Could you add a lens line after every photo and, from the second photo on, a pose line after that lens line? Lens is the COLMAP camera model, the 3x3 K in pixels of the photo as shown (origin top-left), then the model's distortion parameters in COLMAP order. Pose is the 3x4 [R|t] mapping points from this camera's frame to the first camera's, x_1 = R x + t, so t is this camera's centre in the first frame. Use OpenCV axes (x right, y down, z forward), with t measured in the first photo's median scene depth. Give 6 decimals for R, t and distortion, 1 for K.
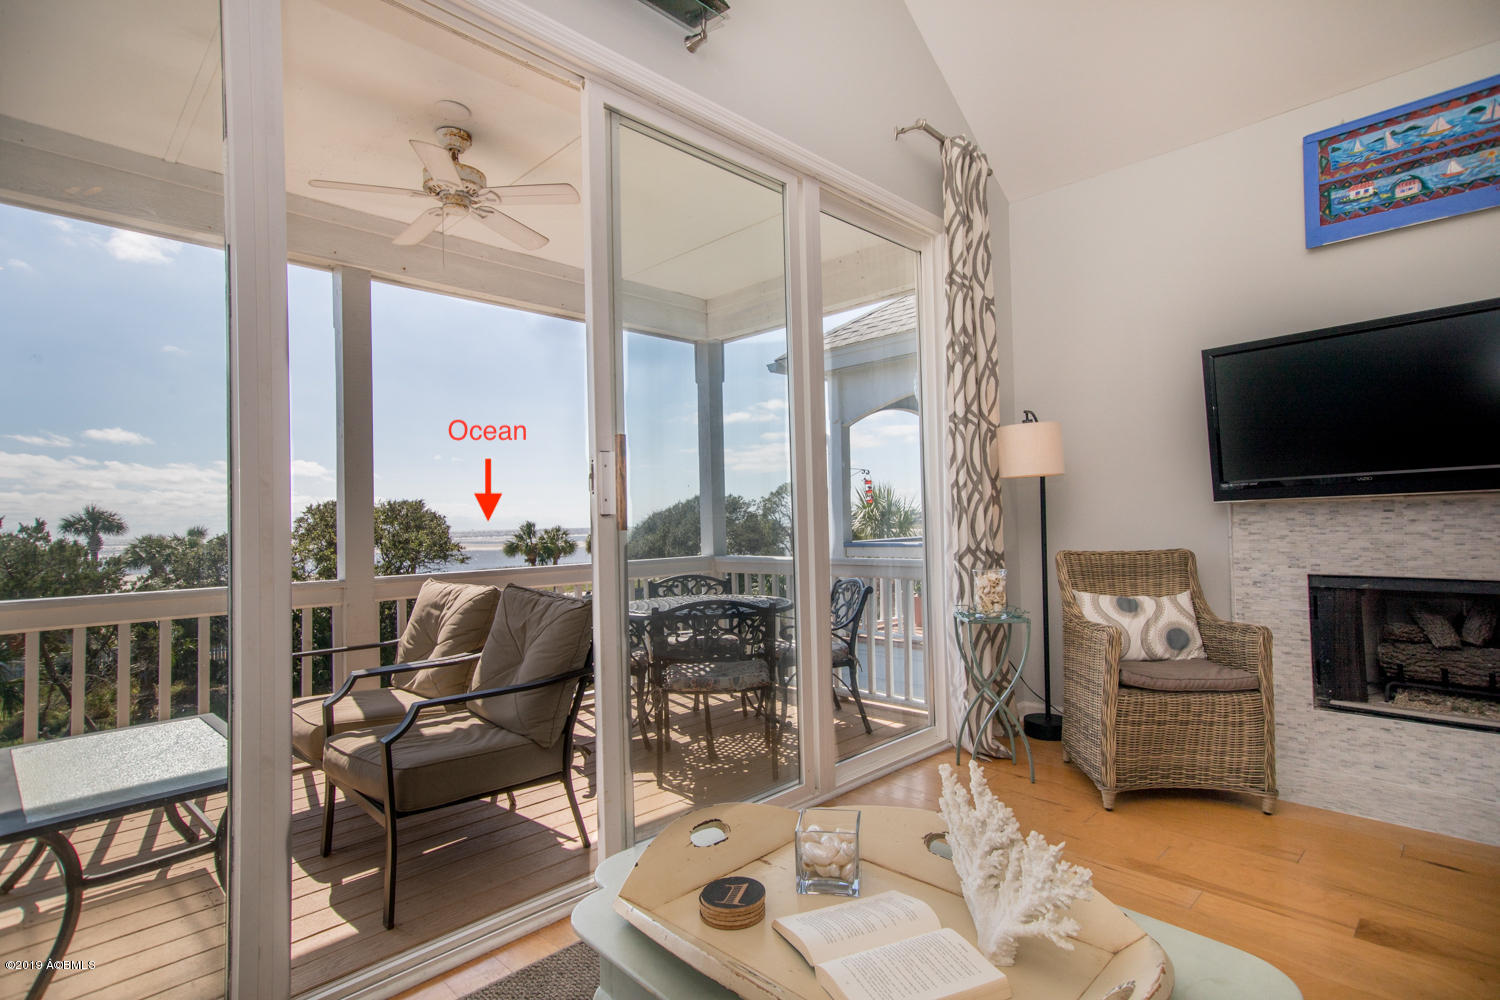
lens RADIAL K [[773.3, 0, 773.9], [0, 773.3, 504.0], [0, 0, 1]] dist [0.010939, 0.000519]
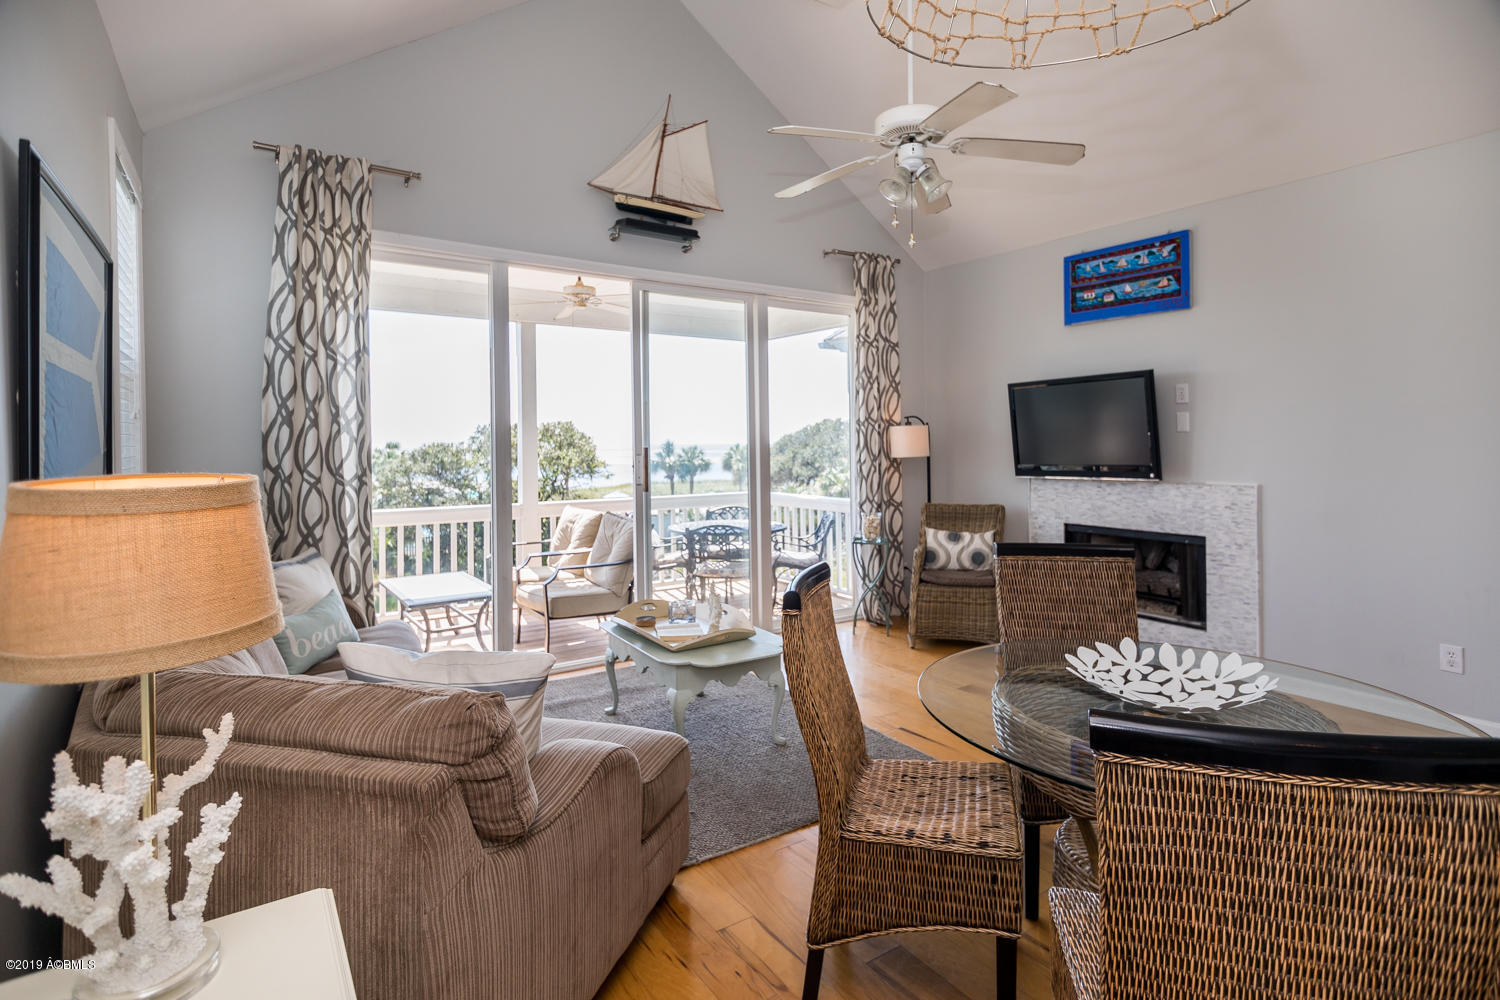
lens RADIAL K [[762.9, 0, 746.6], [0, 762.9, 462.6], [0, 0, 1]] dist [0.000515, 0.000074]
pose [[0.979274, 0.022997, -0.201229, 0.357895], [-0.013405, 0.998714, 0.048901, -0.109121], [0.202095, -0.045190, 0.978323, -0.723335]]
